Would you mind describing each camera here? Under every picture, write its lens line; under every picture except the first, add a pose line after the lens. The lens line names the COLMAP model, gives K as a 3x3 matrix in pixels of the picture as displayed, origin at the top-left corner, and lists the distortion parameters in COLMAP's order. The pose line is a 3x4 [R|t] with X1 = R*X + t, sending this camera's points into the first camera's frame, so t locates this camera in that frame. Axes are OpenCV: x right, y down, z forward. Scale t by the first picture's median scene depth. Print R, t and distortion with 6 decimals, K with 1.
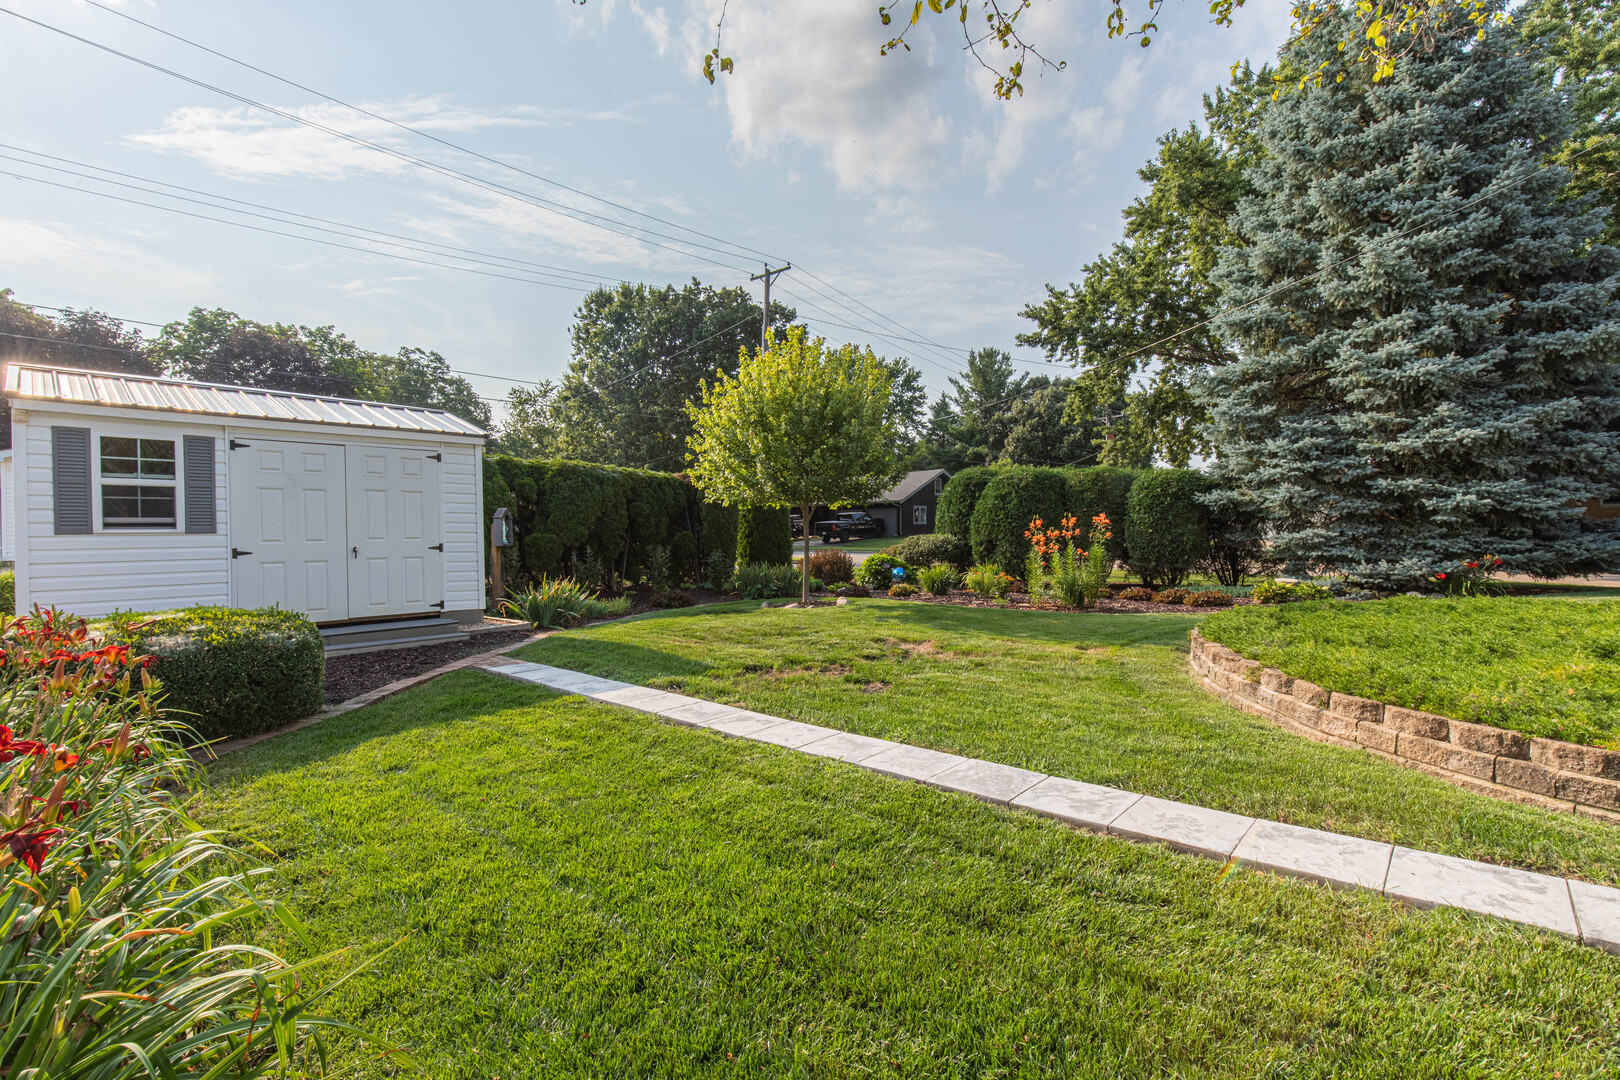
lens RADIAL K [[733.1, 0, 819.1], [0, 733.1, 539.7], [0, 0, 1]] dist [-0.002337, -0.000139]
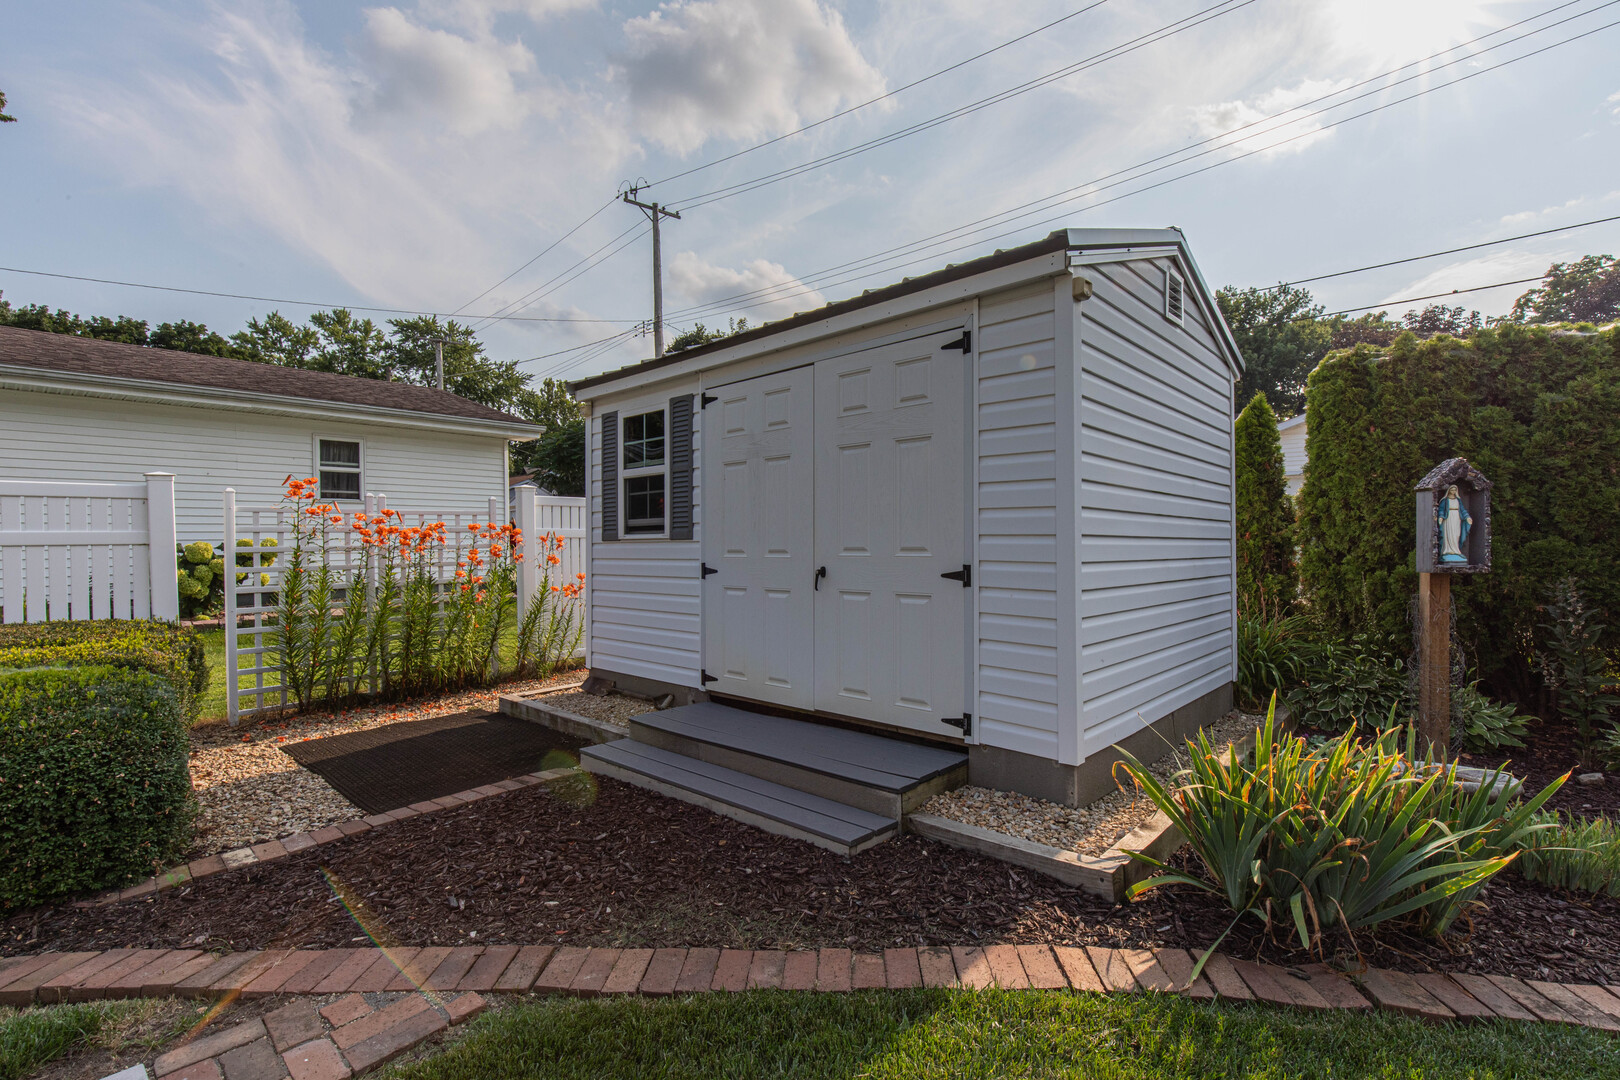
lens RADIAL K [[733.1, 0, 817.1], [0, 733.1, 552.2], [0, 0, 1]] dist [-0.002337, -0.000139]
pose [[0.028866, 0.022442, -0.999331, -0.052509], [-0.001459, 0.999748, 0.022410, -0.004033], [0.999582, 0.000811, 0.028891, 0.357062]]
